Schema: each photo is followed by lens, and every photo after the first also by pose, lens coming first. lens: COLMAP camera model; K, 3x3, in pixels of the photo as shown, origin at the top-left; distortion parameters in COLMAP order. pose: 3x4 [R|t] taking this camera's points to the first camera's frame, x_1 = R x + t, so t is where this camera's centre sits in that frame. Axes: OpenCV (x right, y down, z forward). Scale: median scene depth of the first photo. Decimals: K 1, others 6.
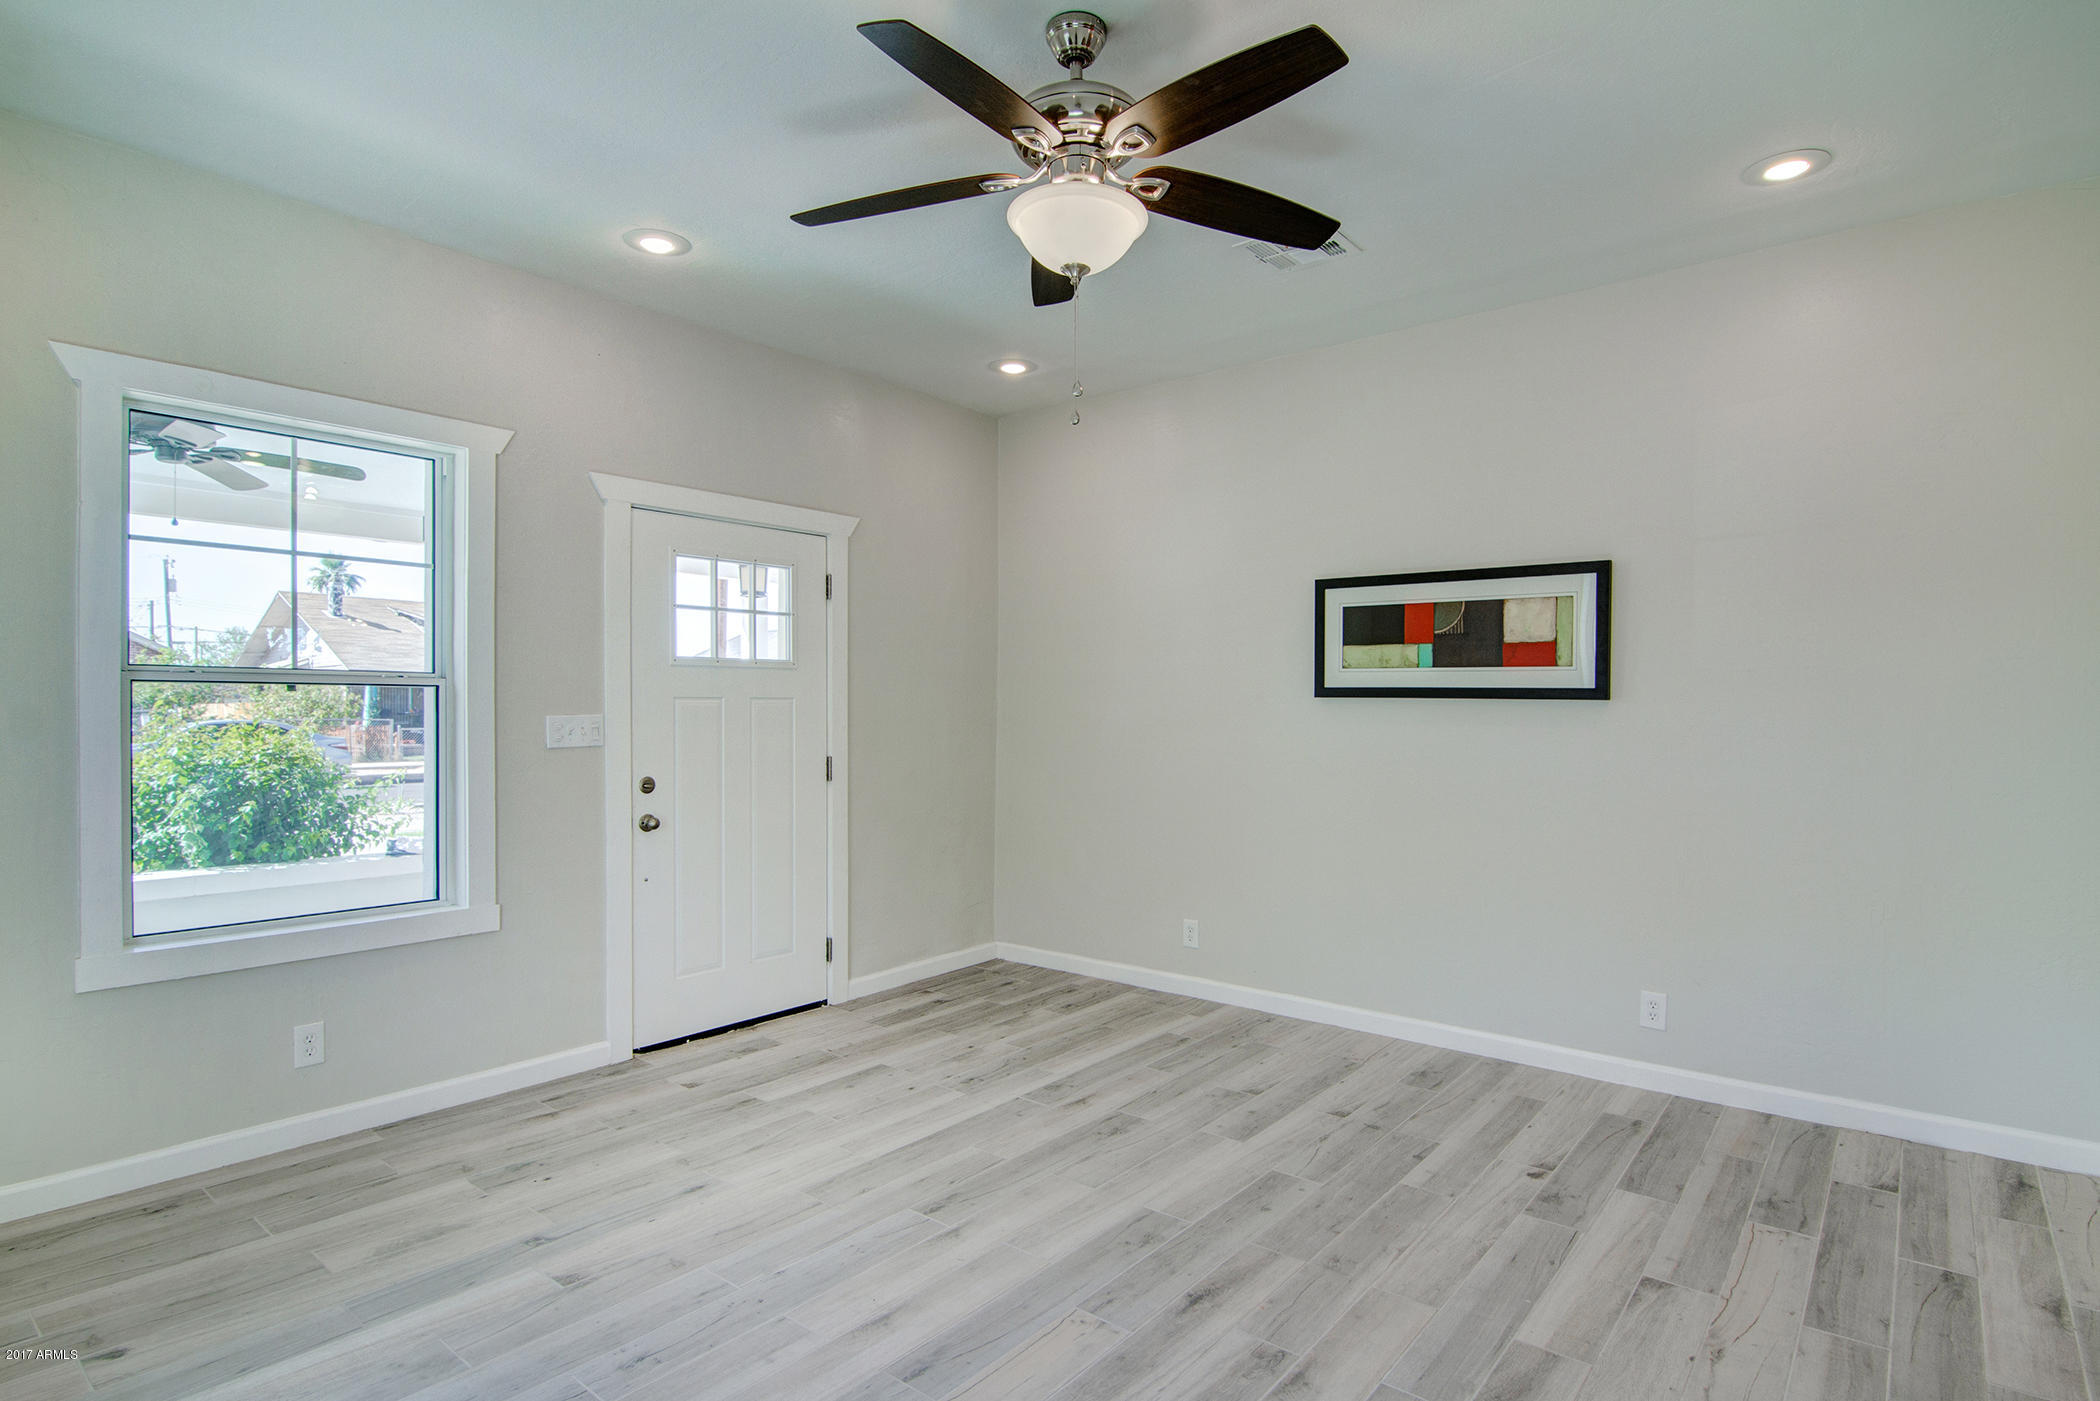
lens RADIAL K [[1083.3, 0, 1054.9], [0, 1083.3, 716.7], [0, 0, 1]] dist [-0.007295, -0.009989]
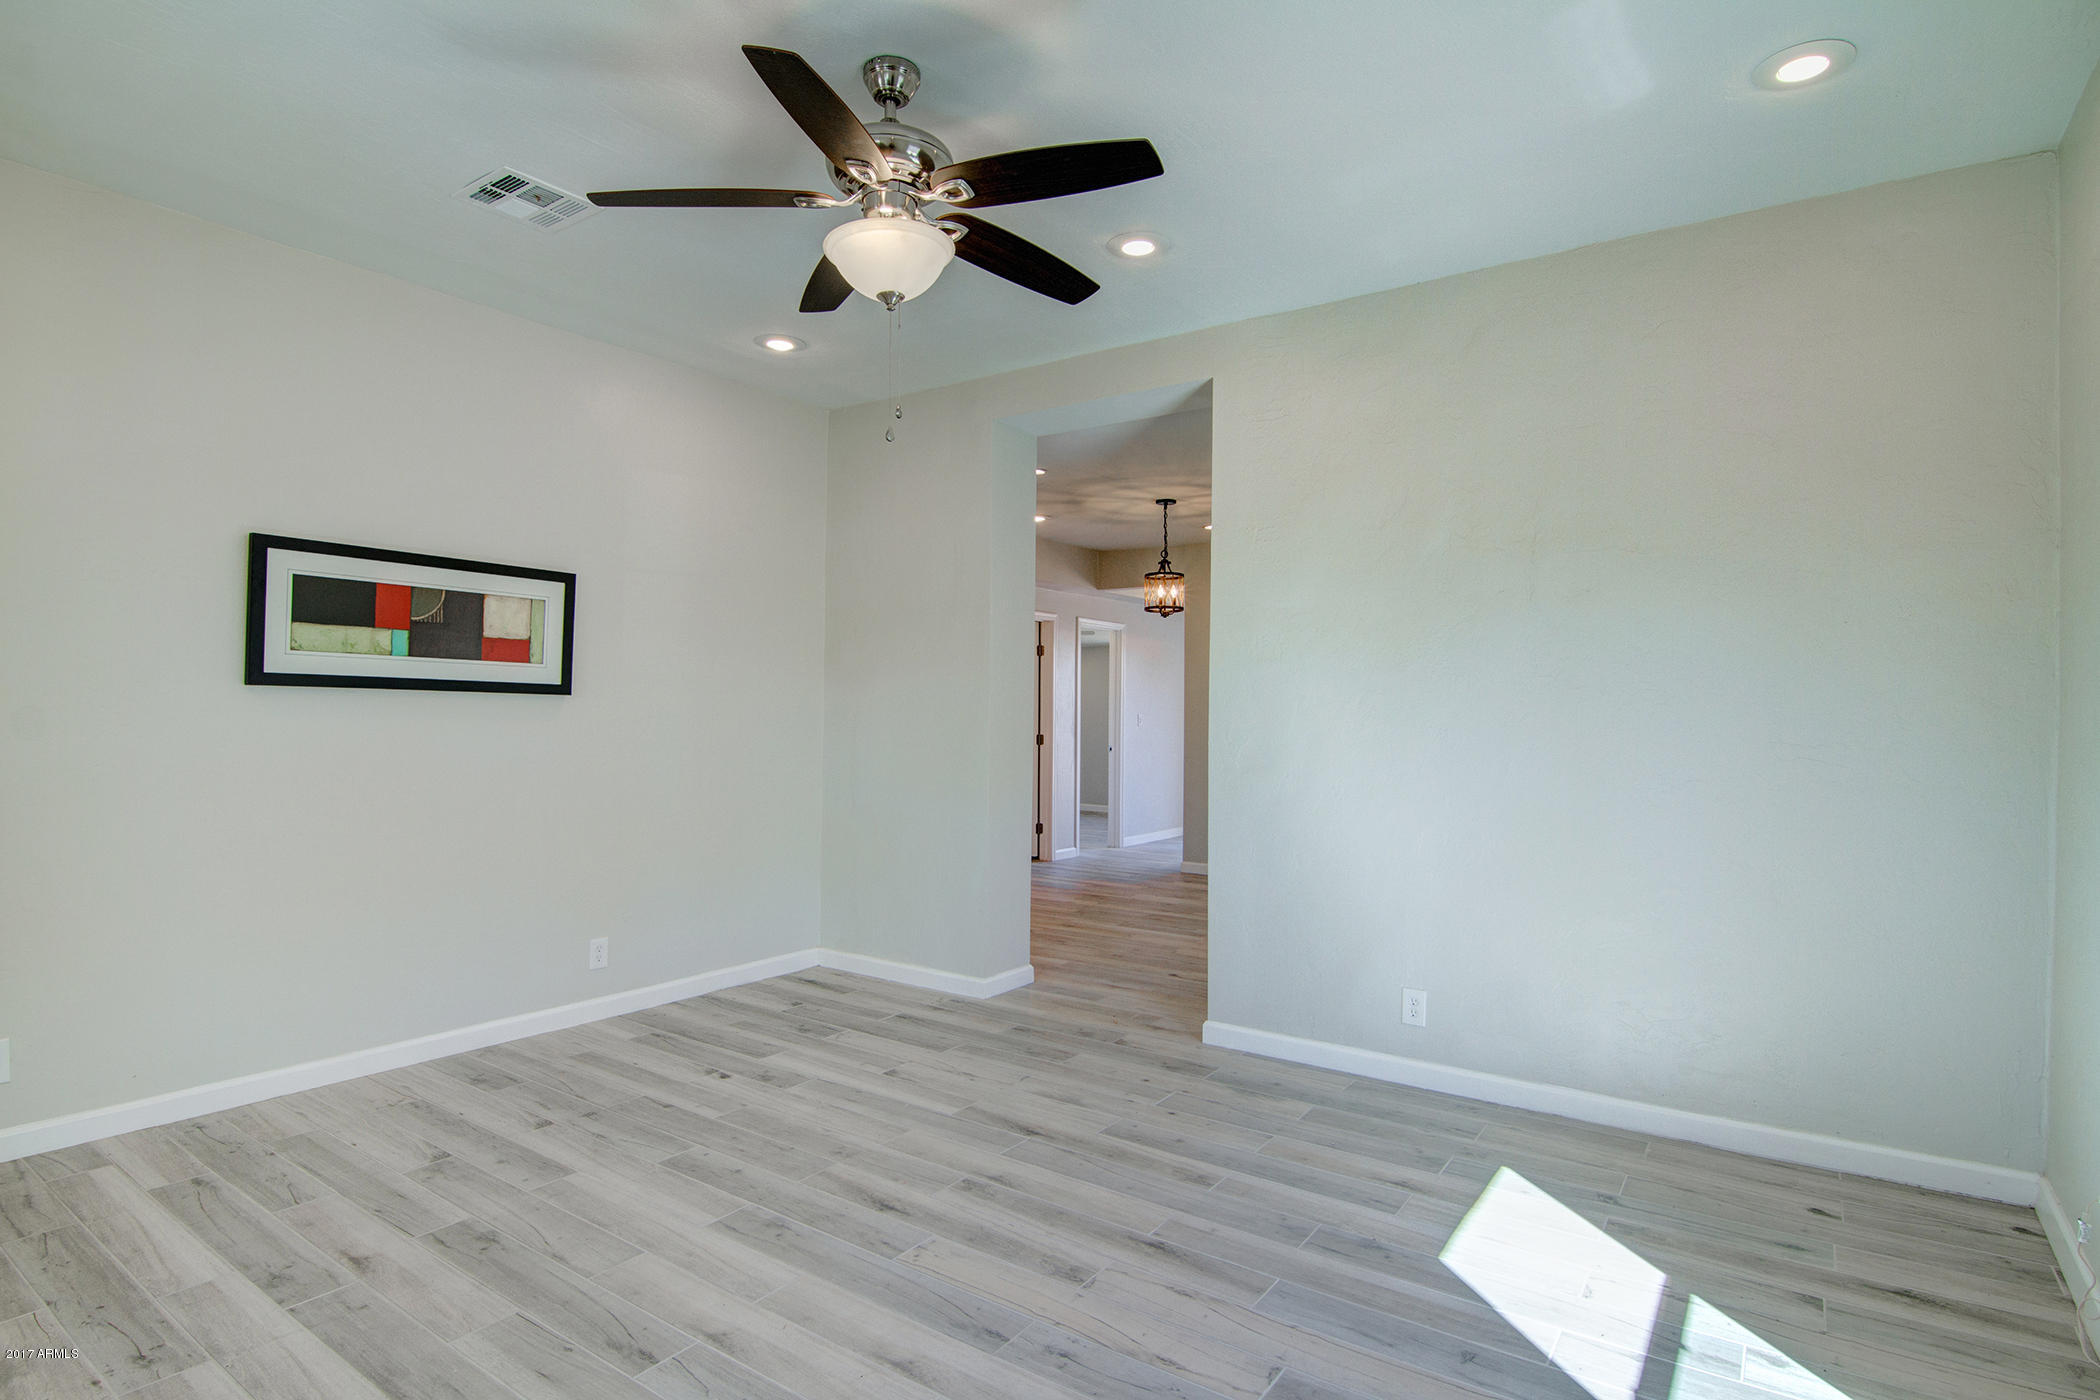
lens RADIAL K [[1083.3, 0, 1039.7], [0, 1083.3, 711.7], [0, 0, 1]] dist [-0.007295, -0.009989]
pose [[-0.068943, -0.005456, 0.997606, -0.682513], [-0.002788, 0.999982, 0.005277, -0.005189], [-0.997617, -0.002418, -0.068957, 0.593471]]
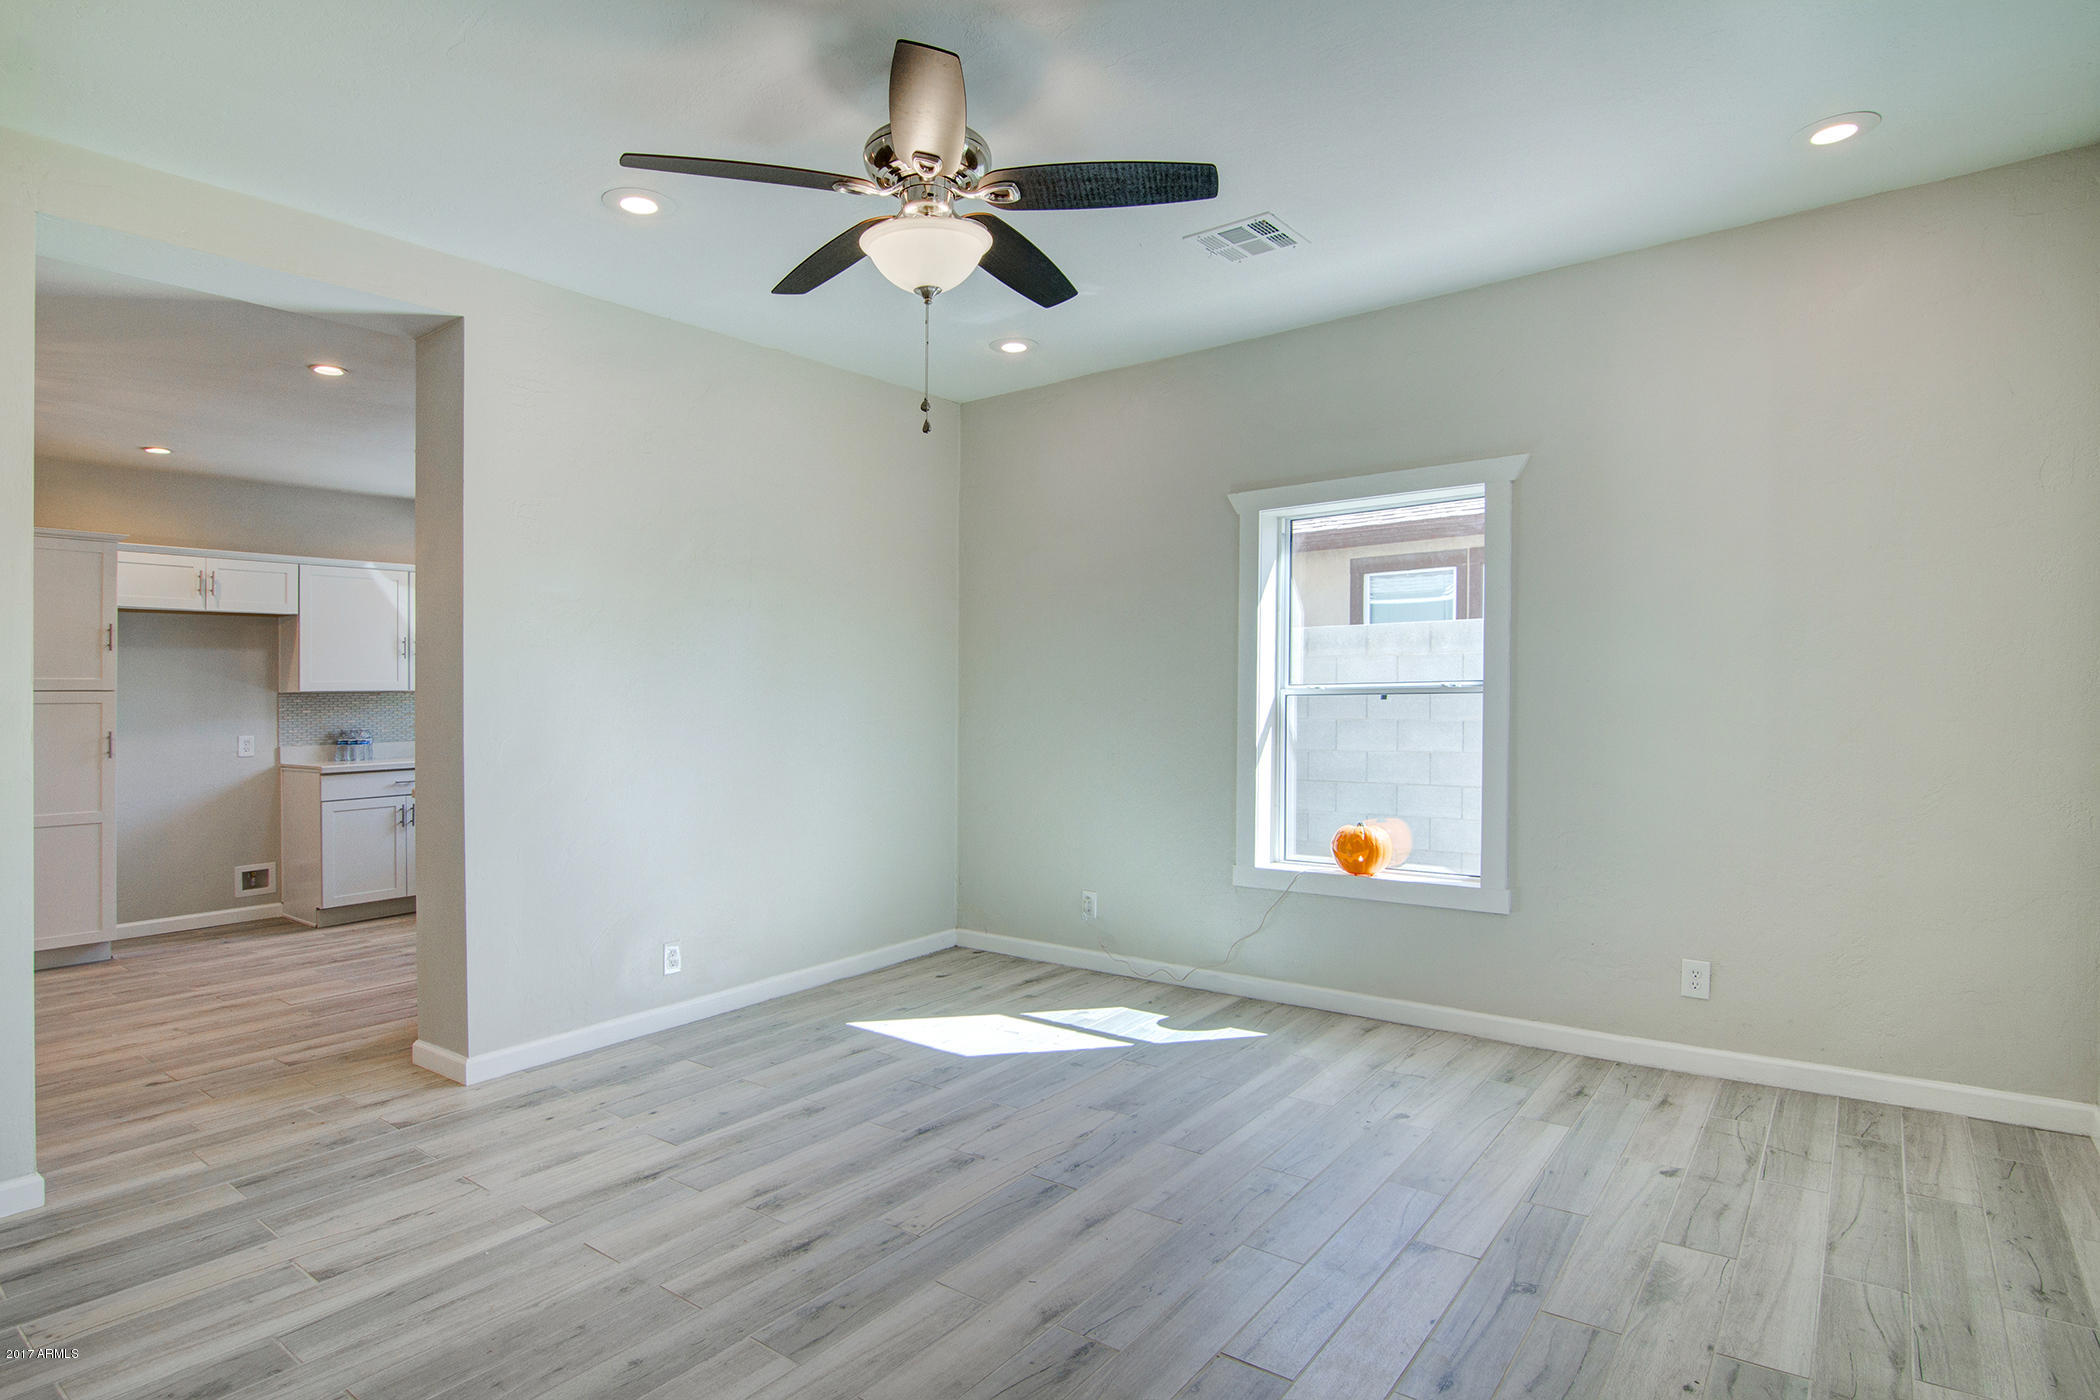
lens RADIAL K [[1083.3, 0, 1061.5], [0, 1083.3, 689.9], [0, 0, 1]] dist [-0.007295, -0.009989]
pose [[-0.999014, 0.011236, -0.042941, -0.053958], [0.011150, 0.999935, 0.002227, -0.003124], [0.042963, 0.001746, -0.999075, 1.336184]]
